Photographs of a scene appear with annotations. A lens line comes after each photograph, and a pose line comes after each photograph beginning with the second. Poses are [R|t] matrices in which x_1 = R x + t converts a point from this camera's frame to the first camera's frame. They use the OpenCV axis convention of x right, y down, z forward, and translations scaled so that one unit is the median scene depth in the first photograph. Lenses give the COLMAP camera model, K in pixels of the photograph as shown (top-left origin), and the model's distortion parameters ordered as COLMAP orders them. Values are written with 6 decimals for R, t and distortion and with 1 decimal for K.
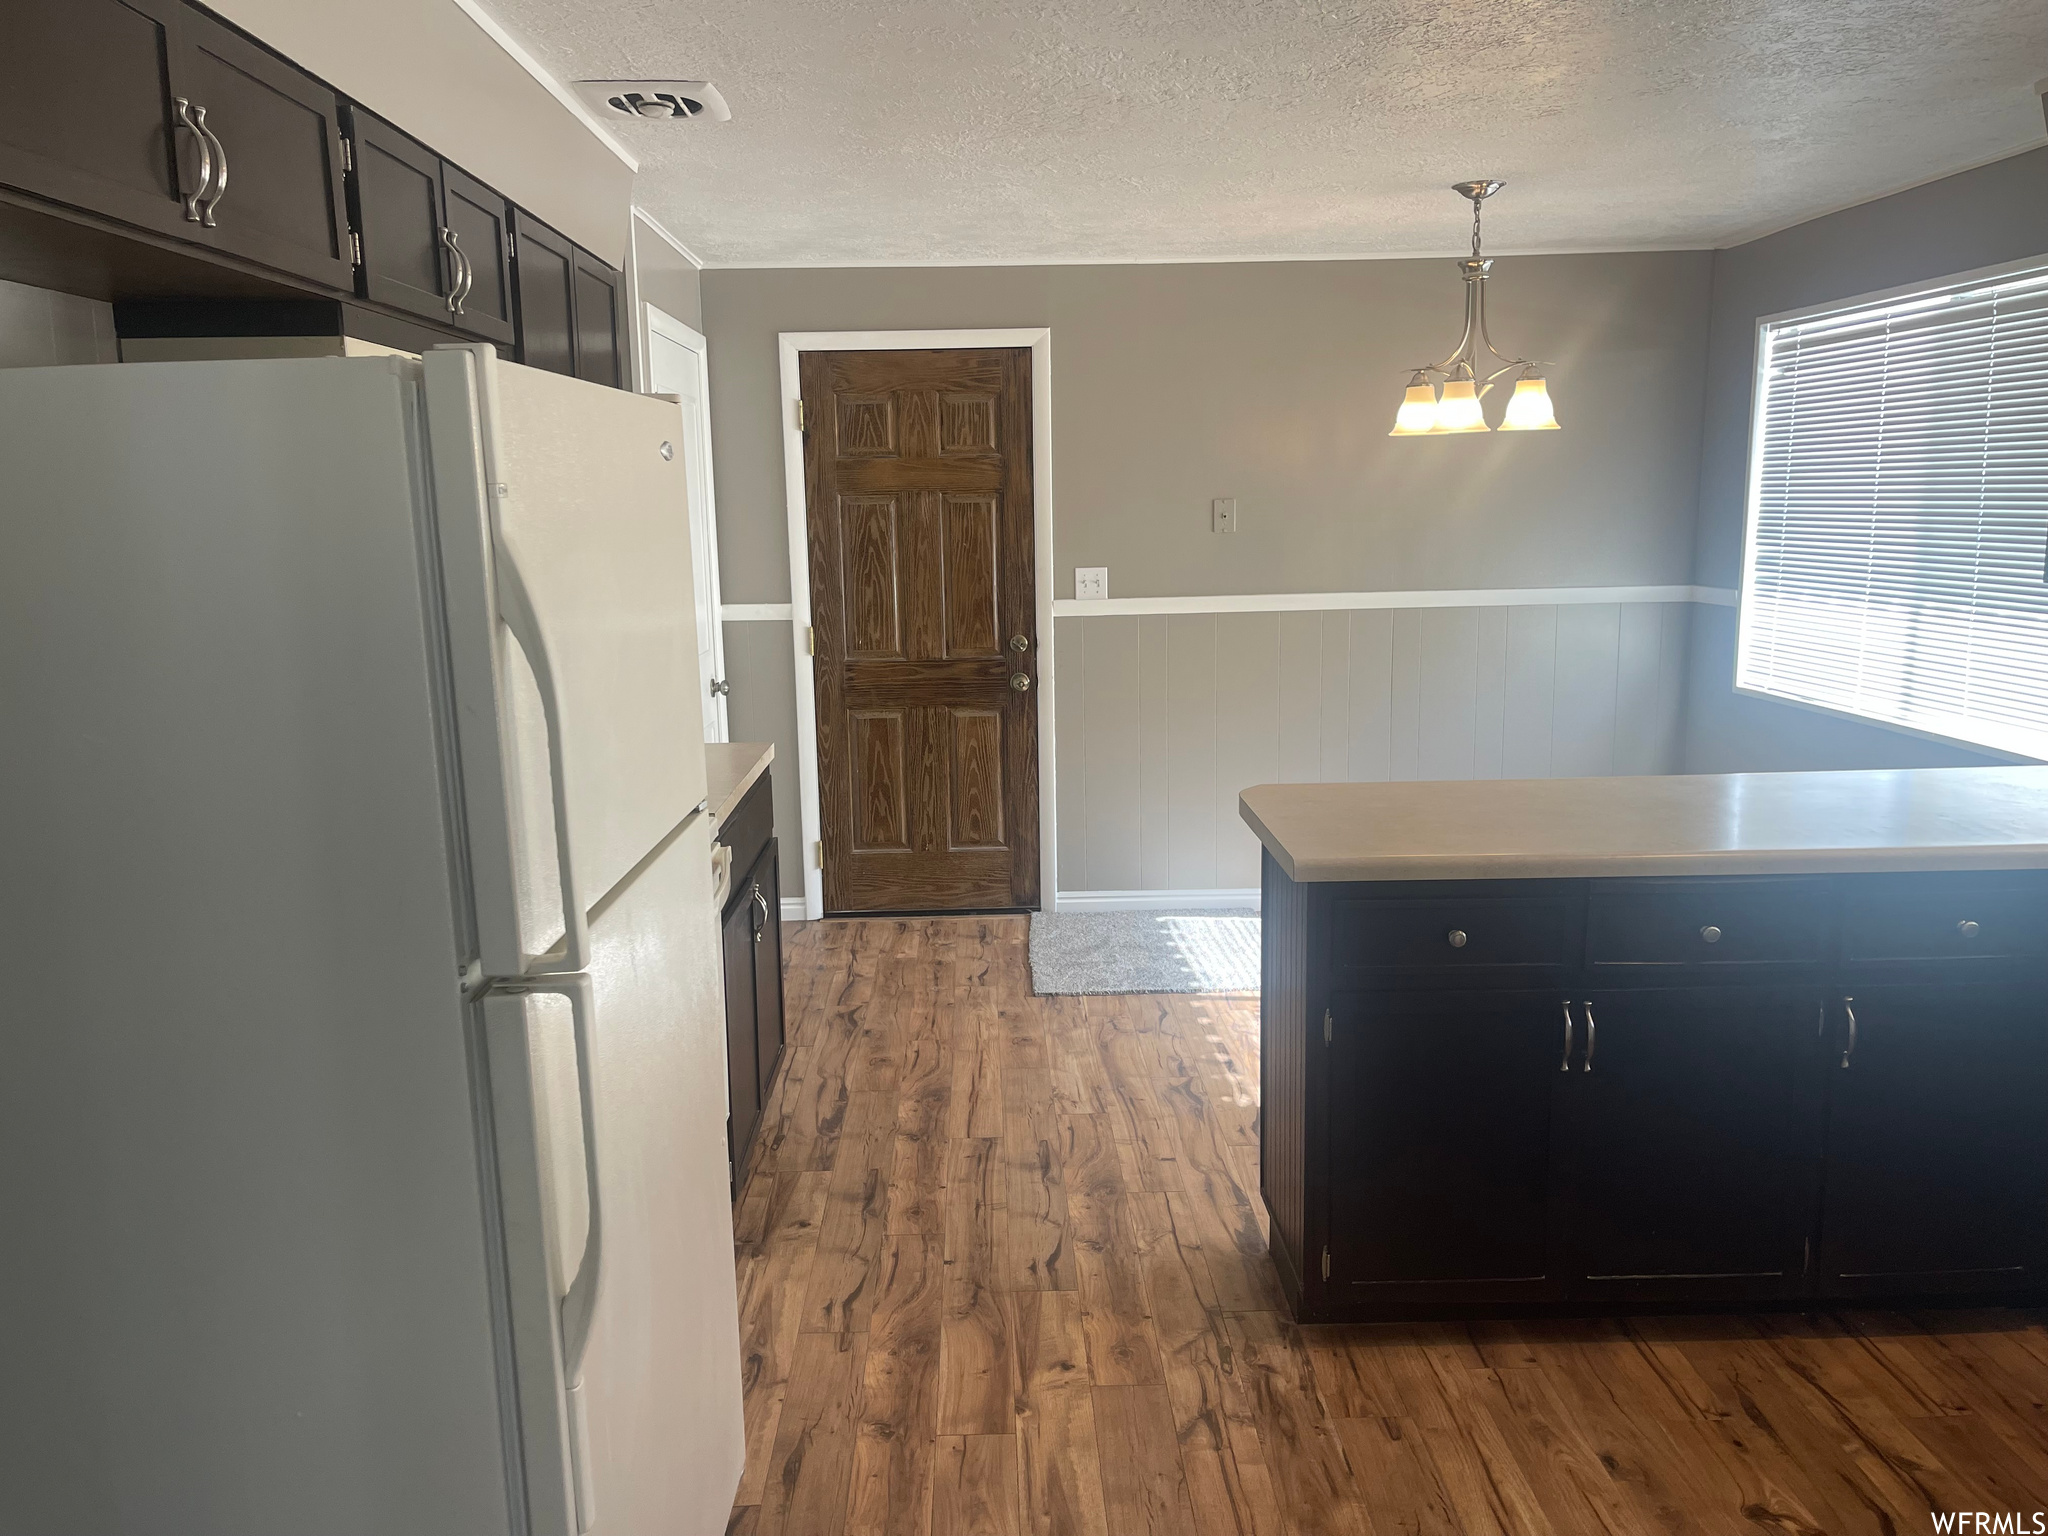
lens RADIAL K [[1539.7, 0, 1002.4], [0, 1539.7, 765.8], [0, 0, 1]] dist [0.071593, -0.098396]
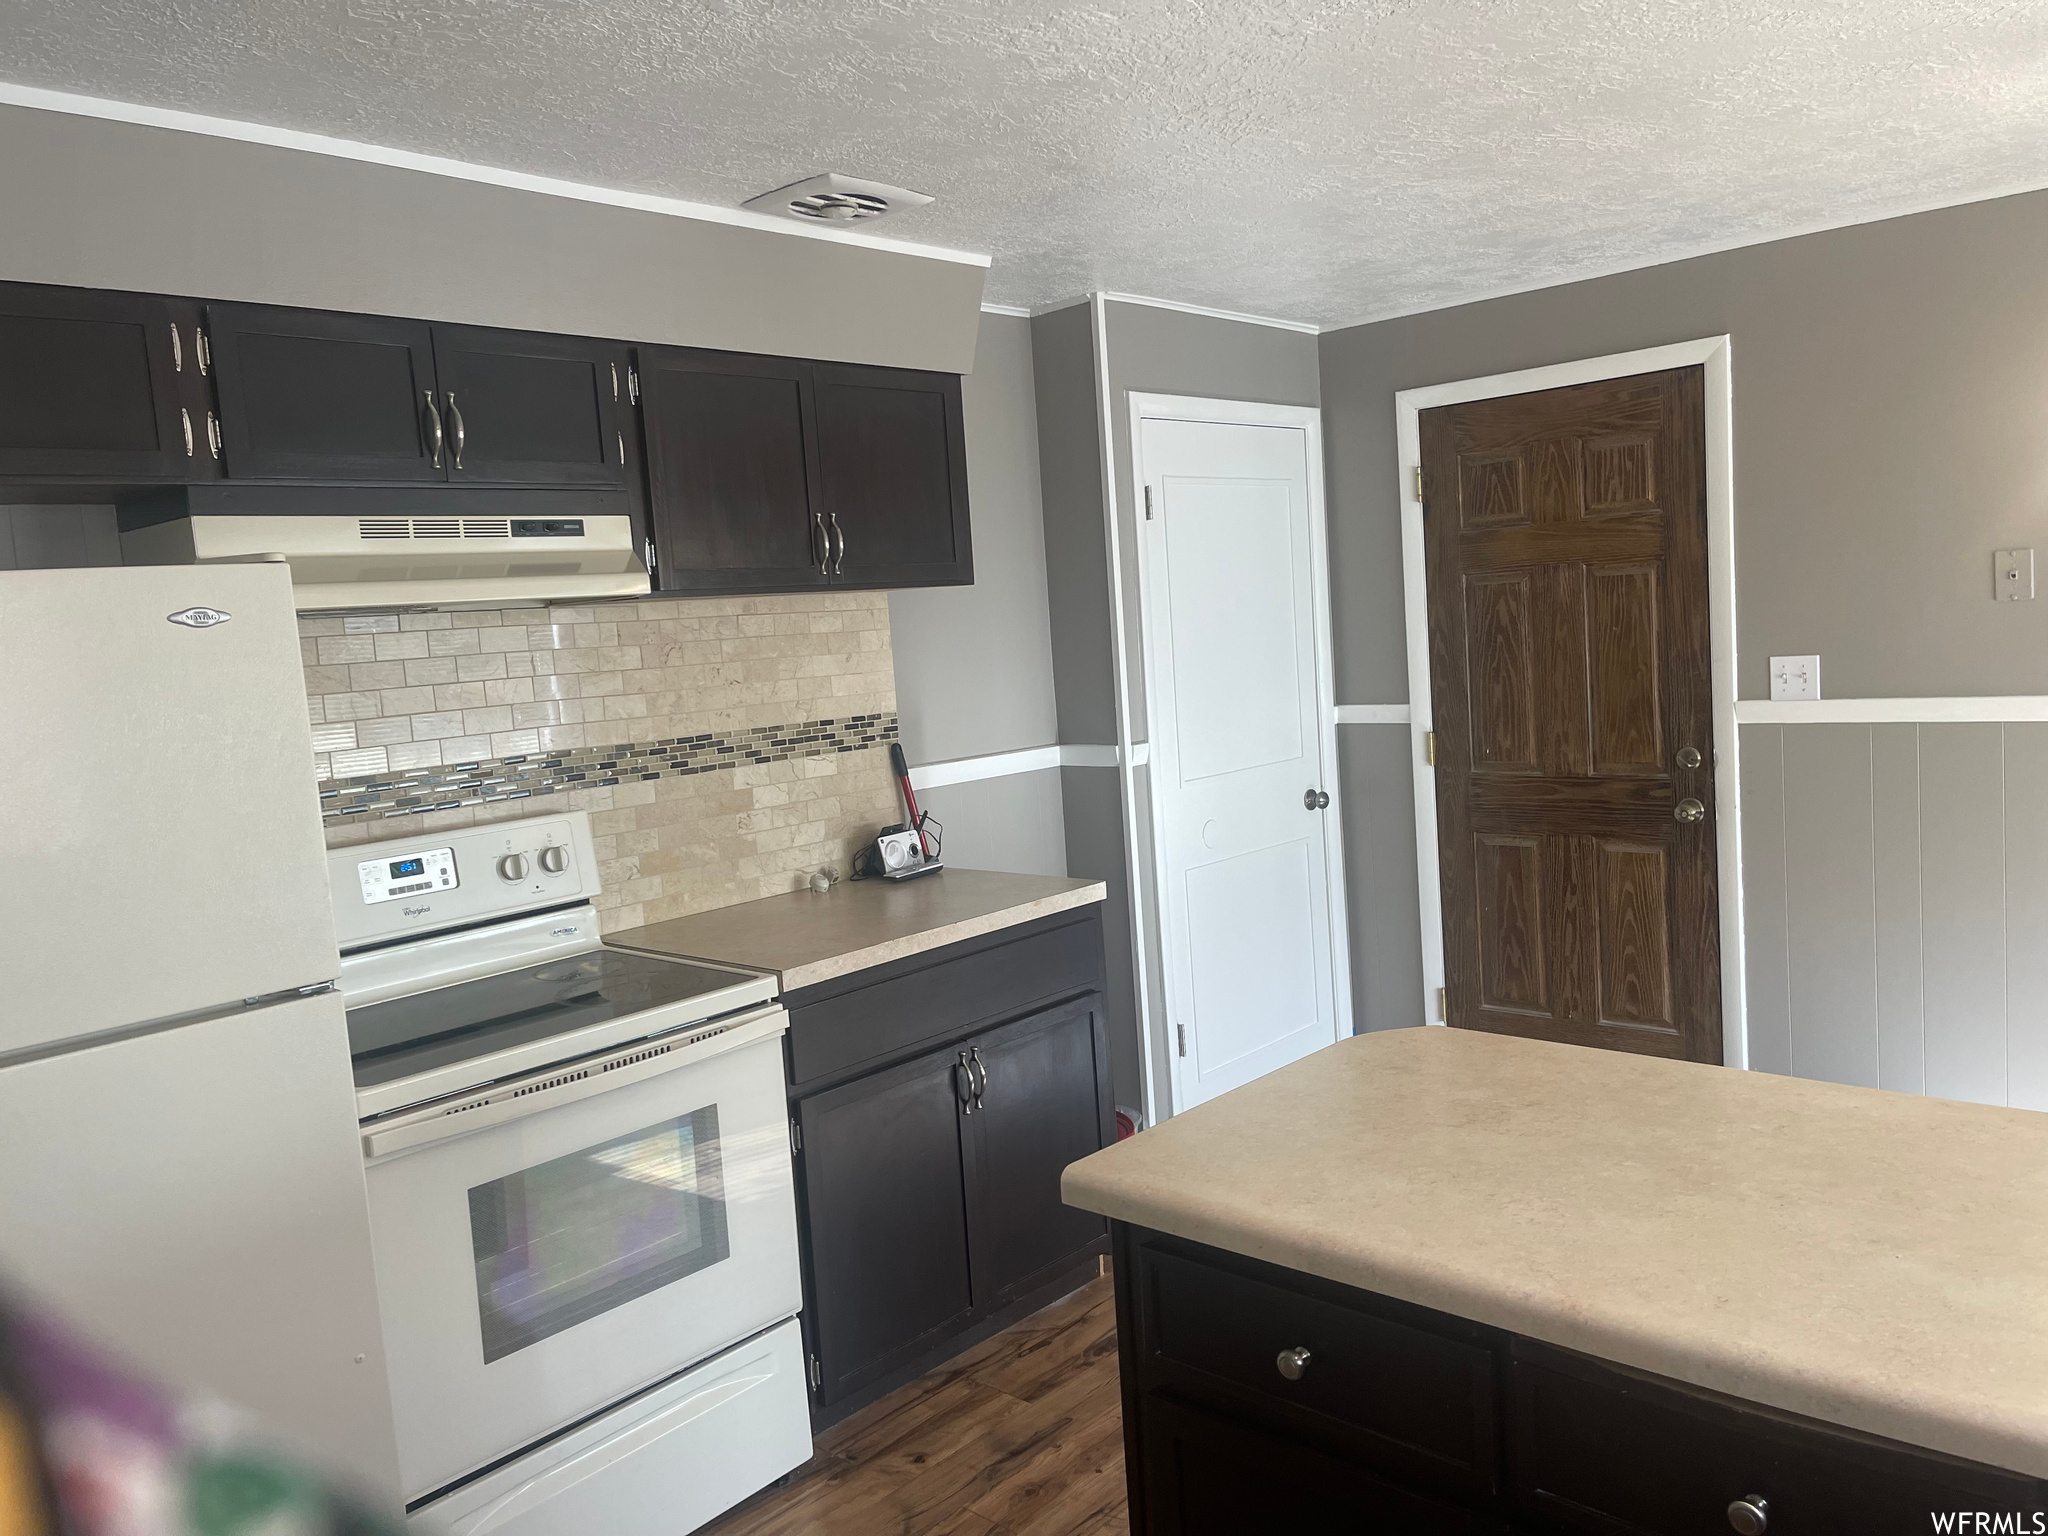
lens RADIAL K [[1539.7, 0, 1022.1], [0, 1539.7, 756.9], [0, 0, 1]] dist [0.071593, -0.098396]
pose [[0.733045, 0.029364, -0.679546, 0.286136], [-0.062877, 0.997715, -0.024715, -0.041623], [0.677268, 0.060845, 0.733217, 0.232874]]
